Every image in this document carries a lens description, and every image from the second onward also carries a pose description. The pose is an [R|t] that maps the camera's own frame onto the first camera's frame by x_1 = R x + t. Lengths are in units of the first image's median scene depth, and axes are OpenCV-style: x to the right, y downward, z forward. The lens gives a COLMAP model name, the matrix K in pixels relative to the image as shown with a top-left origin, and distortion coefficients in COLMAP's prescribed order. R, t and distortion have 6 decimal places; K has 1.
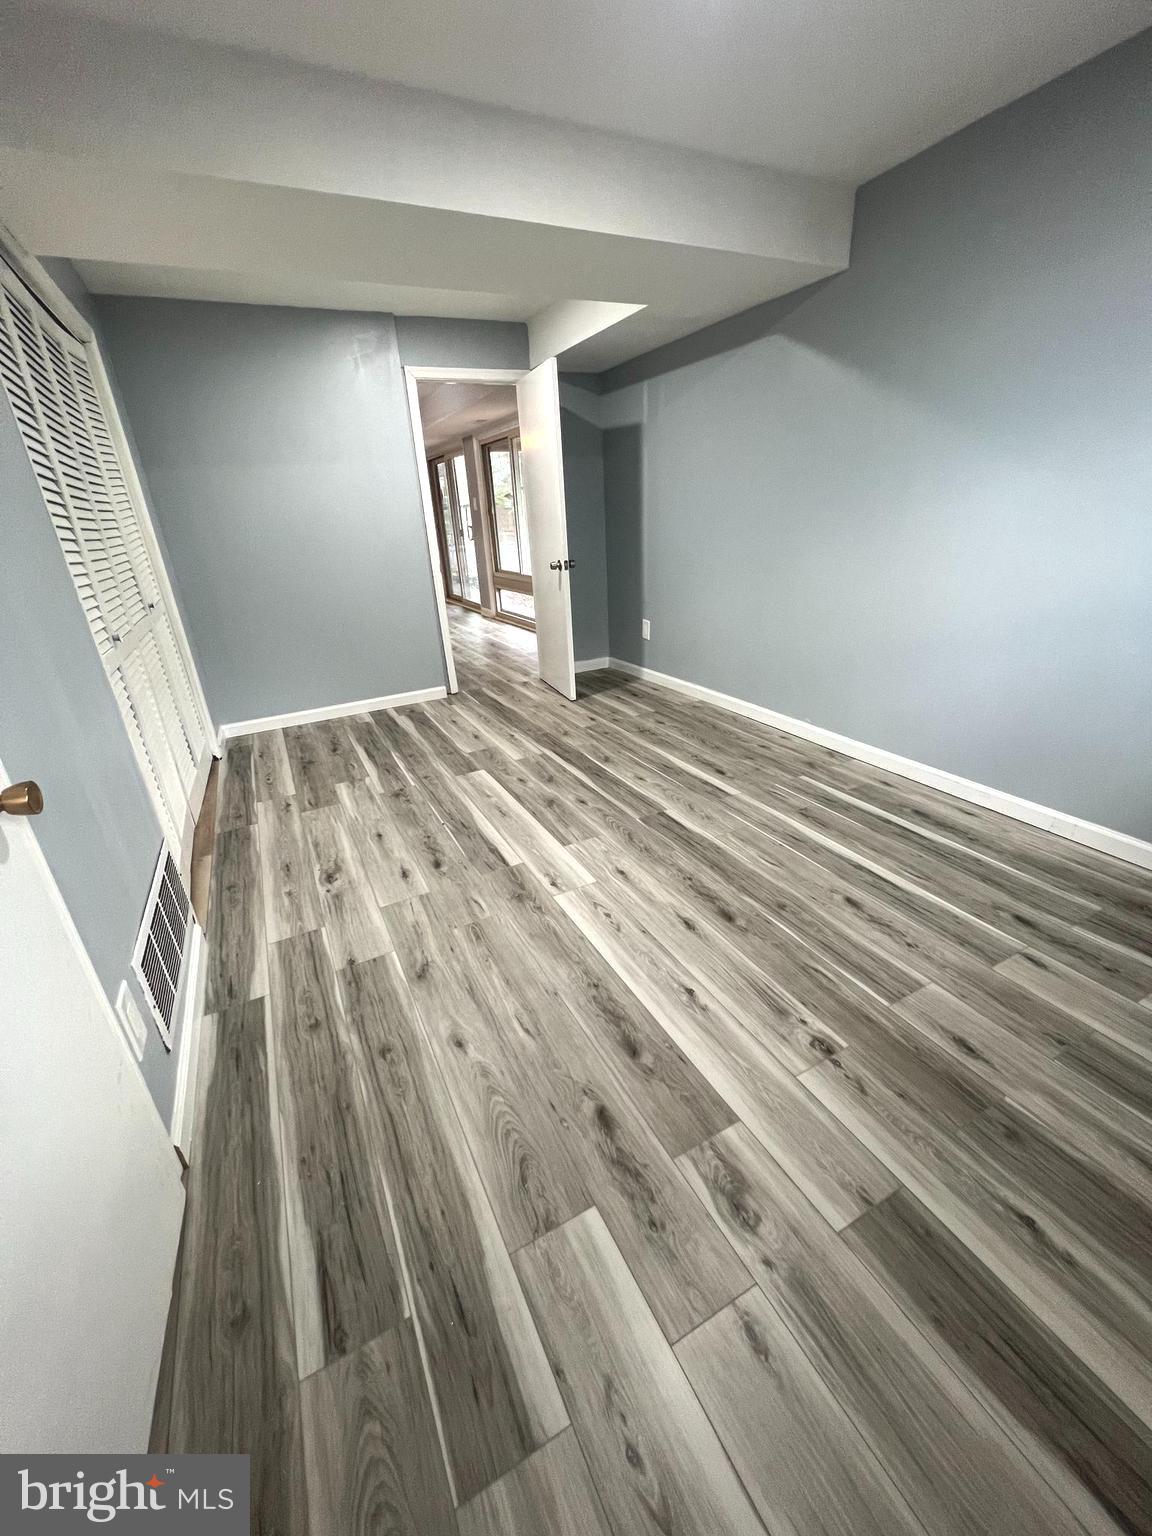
lens RADIAL K [[612.3, 0, 569.9], [0, 612.3, 762.8], [0, 0, 1]] dist [-0.000416, -0.000552]
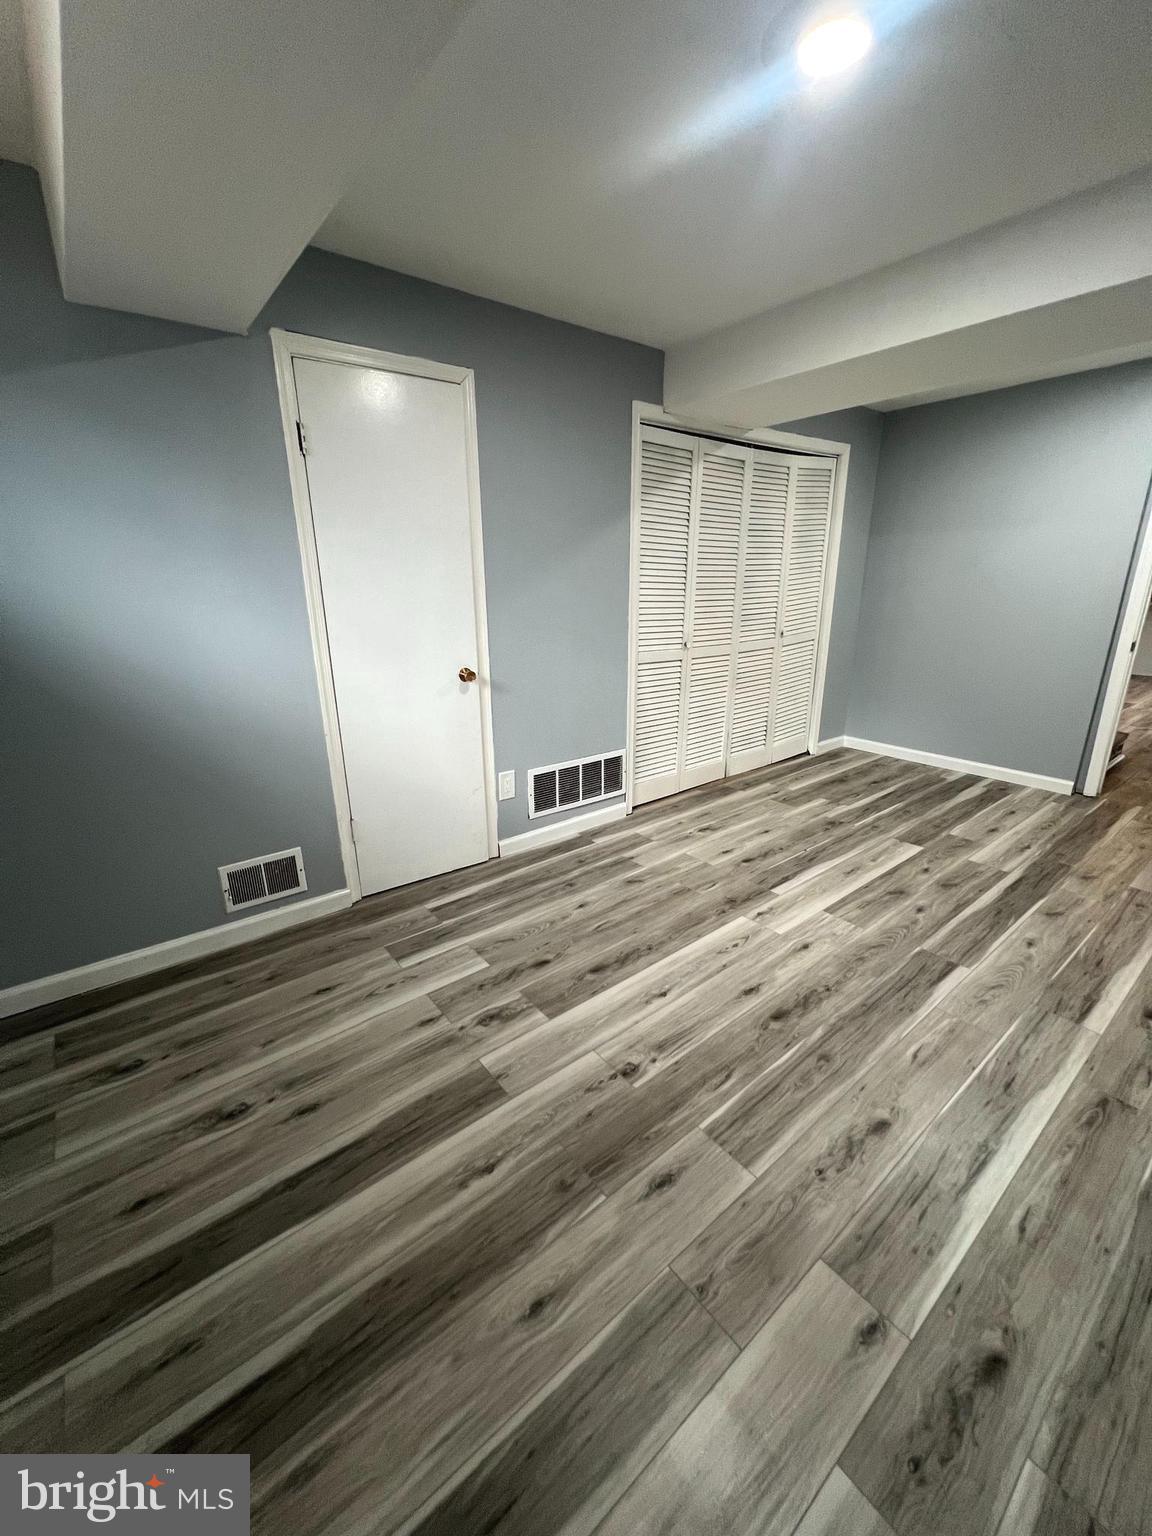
lens RADIAL K [[612.3, 0, 569.9], [0, 612.3, 762.8], [0, 0, 1]] dist [-0.000416, -0.000552]
pose [[0.193938, 0.341864, -0.919520, 0.766448], [-0.379958, 0.890333, 0.250875, -0.180174], [0.904444, 0.300725, 0.302563, 0.233932]]
